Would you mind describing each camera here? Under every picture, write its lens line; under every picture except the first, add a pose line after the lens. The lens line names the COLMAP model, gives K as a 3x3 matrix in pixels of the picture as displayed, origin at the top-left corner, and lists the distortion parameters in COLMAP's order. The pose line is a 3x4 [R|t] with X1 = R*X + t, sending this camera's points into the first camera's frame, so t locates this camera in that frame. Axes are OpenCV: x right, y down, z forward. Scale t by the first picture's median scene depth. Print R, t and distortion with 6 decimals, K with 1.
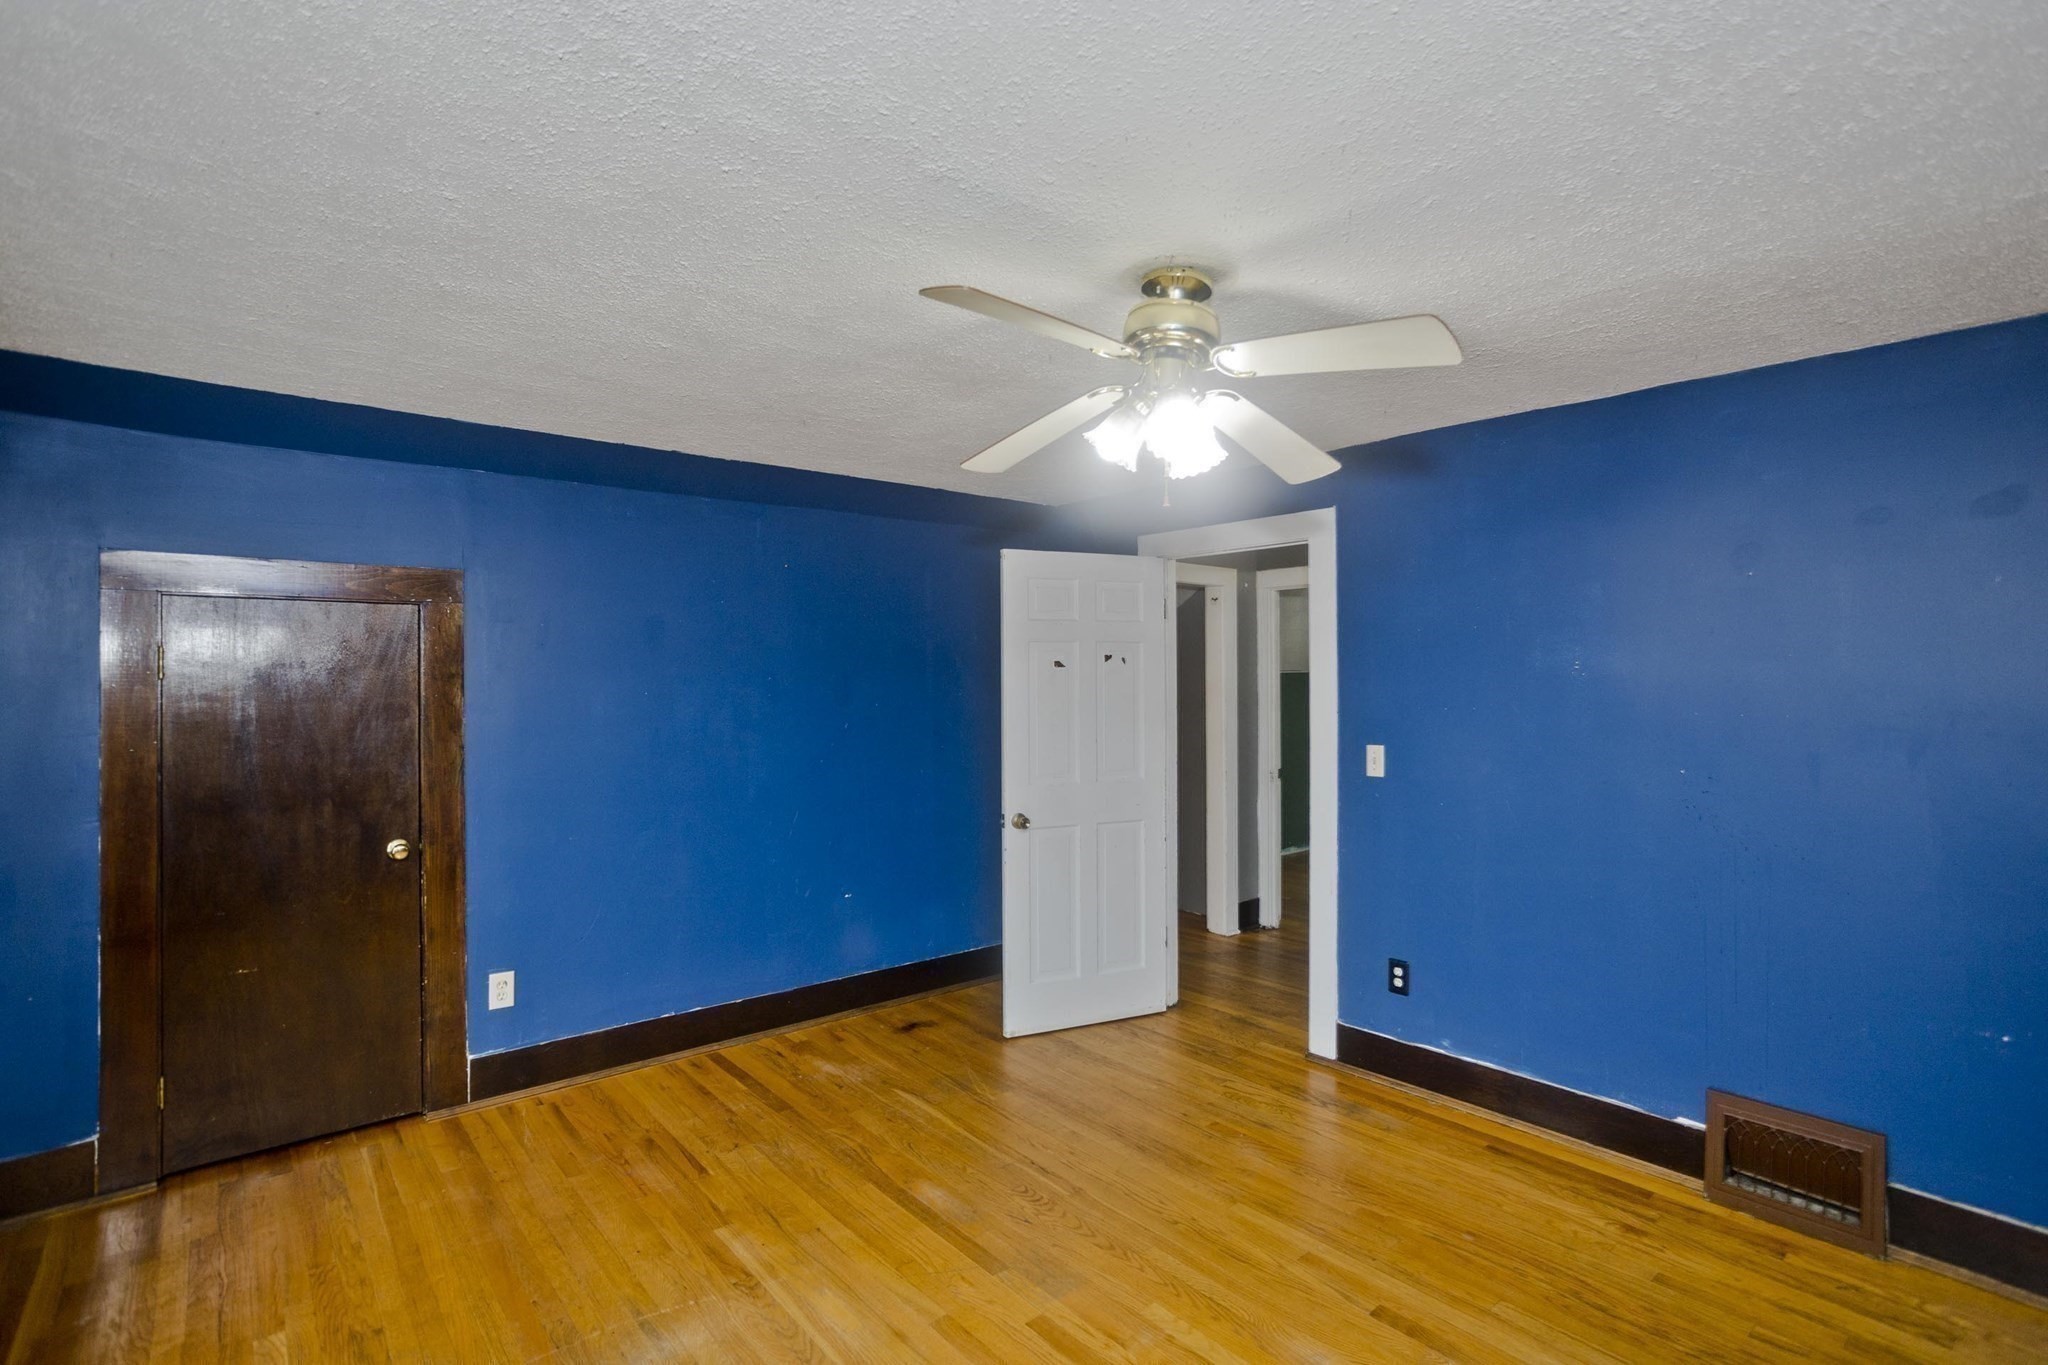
lens RADIAL K [[1006.1, 0, 1040.5], [0, 1006.1, 671.4], [0, 0, 1]] dist [-0.034151, 0.021106]
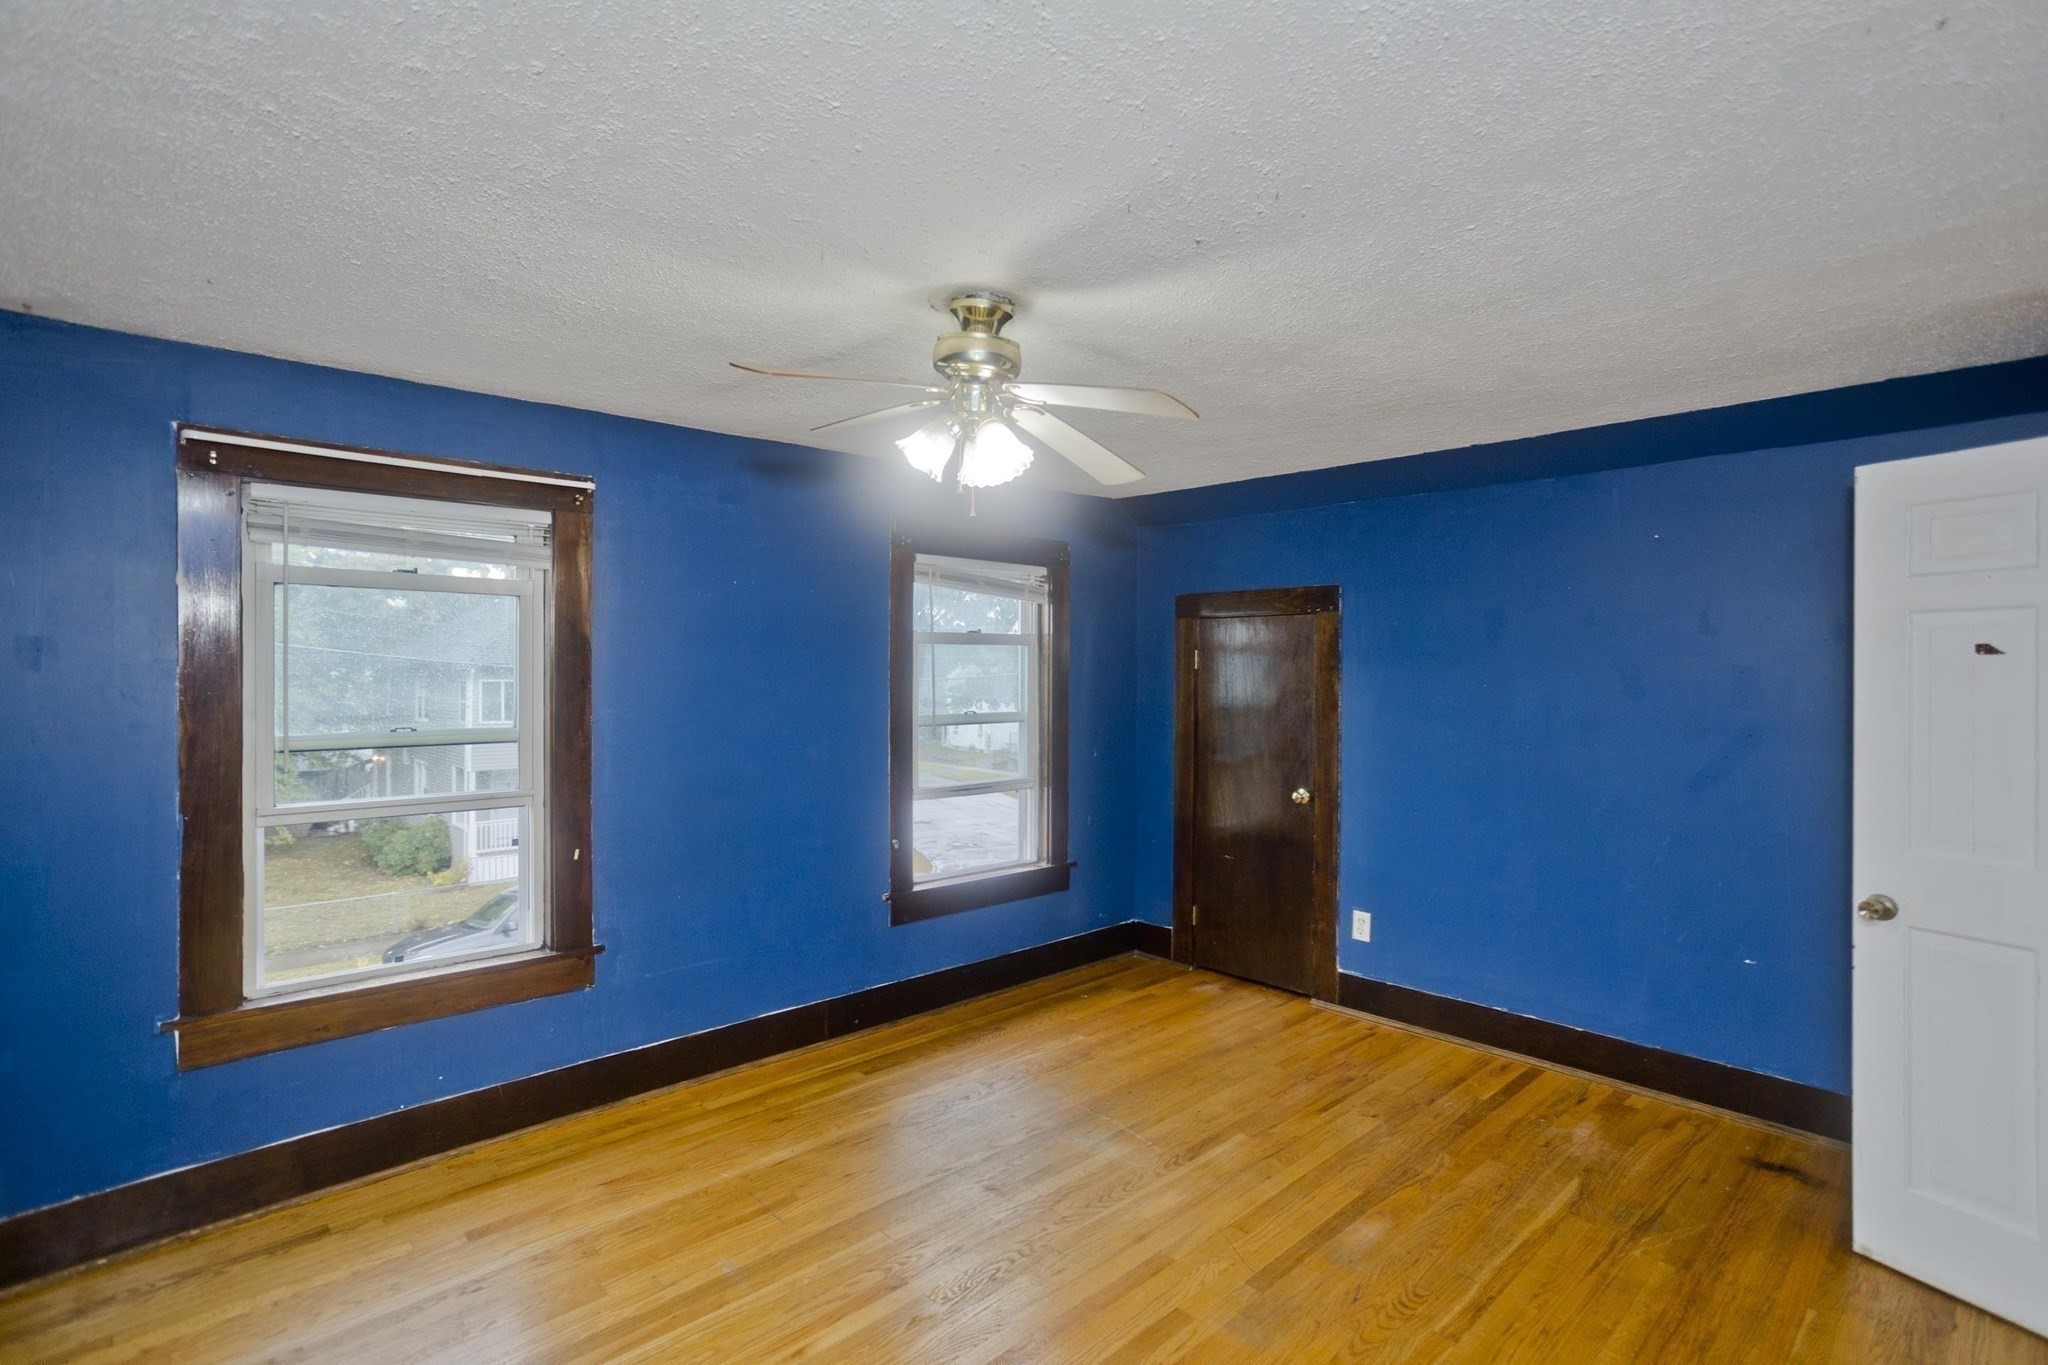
lens RADIAL K [[1006.1, 0, 1033.7], [0, 1006.1, 672.8], [0, 0, 1]] dist [-0.034151, 0.021106]
pose [[0.041951, 0.006559, -0.999098, 0.679708], [-0.000293, 0.999978, 0.006553, 0.002830], [0.999120, 0.000017, 0.041952, 0.561070]]
